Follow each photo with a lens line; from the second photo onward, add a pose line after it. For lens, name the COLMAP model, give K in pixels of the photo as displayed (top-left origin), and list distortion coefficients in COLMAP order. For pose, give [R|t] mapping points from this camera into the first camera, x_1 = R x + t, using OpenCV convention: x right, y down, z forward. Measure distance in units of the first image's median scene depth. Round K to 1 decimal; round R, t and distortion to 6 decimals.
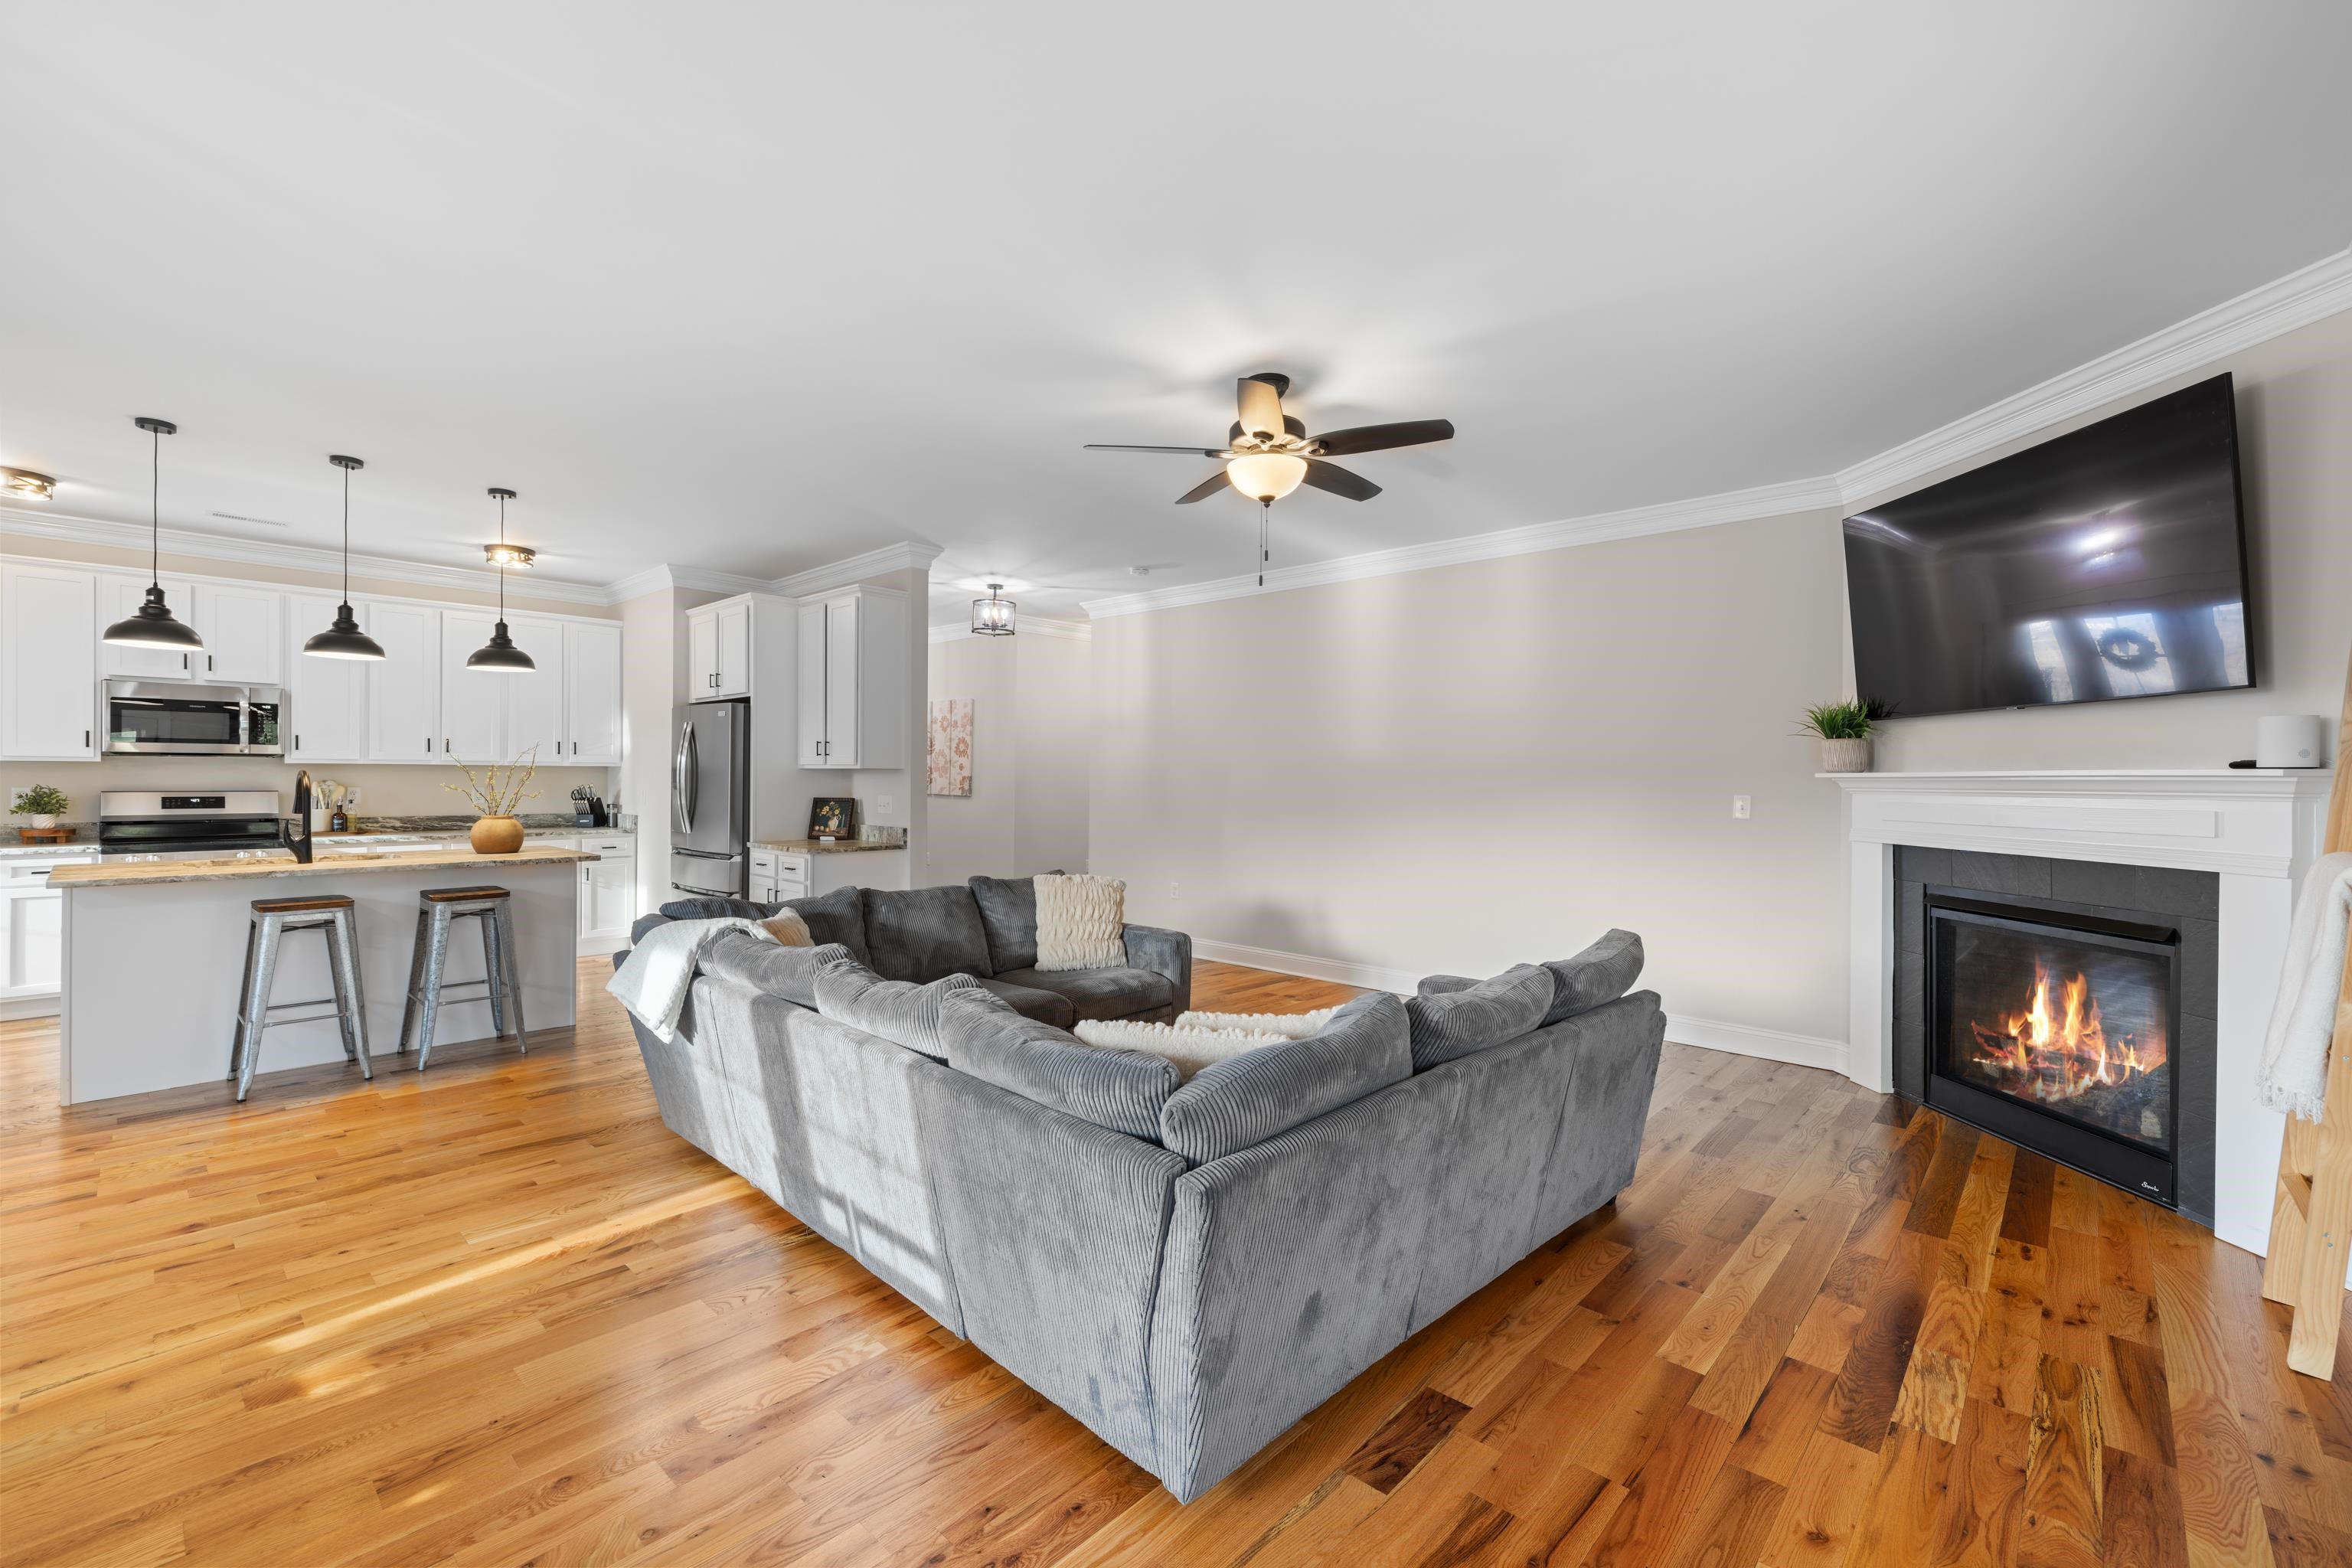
lens RADIAL K [[985.7, 0, 1176.3], [0, 985.7, 777.0], [0, 0, 1]] dist [0.001499, 0.000254]
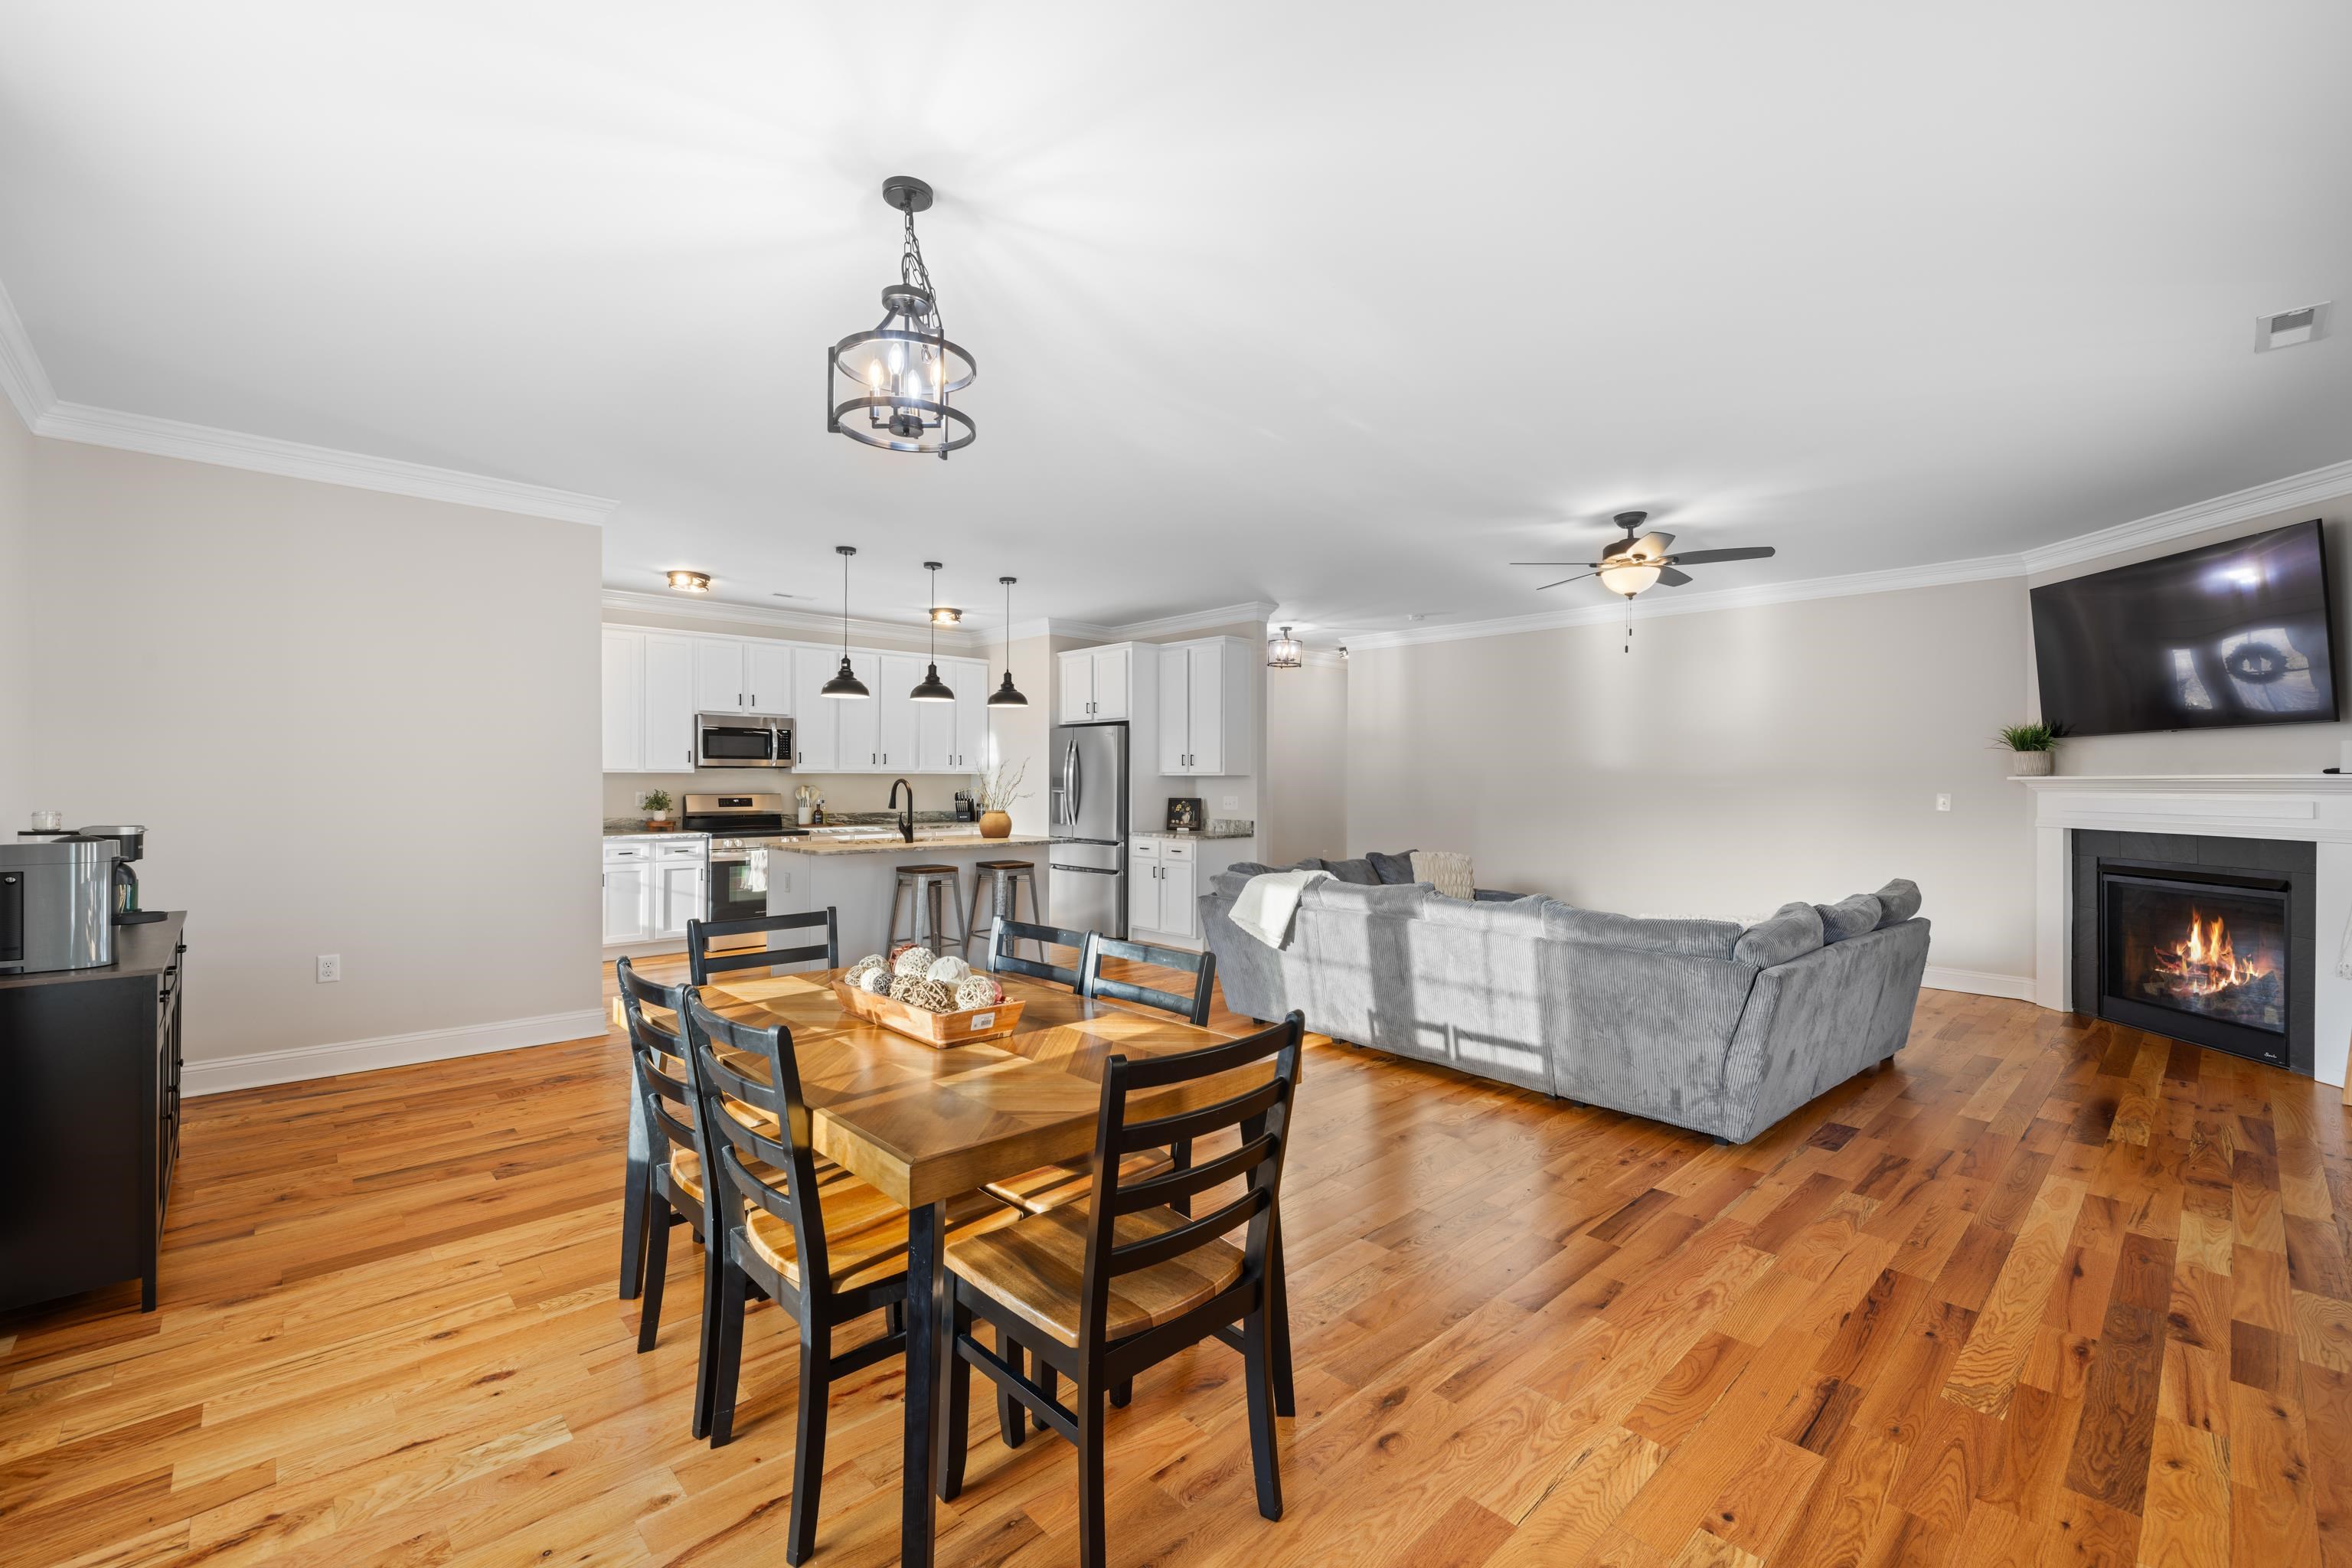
lens RADIAL K [[988.1, 0, 1176.4], [0, 988.1, 777.7], [0, 0, 1]] dist [0.000120, 0.000633]
pose [[0.997520, -0.003922, -0.070279, -0.354296], [0.003752, 0.999990, -0.002545, -0.002880], [0.070288, 0.002275, 0.997524, -0.387675]]
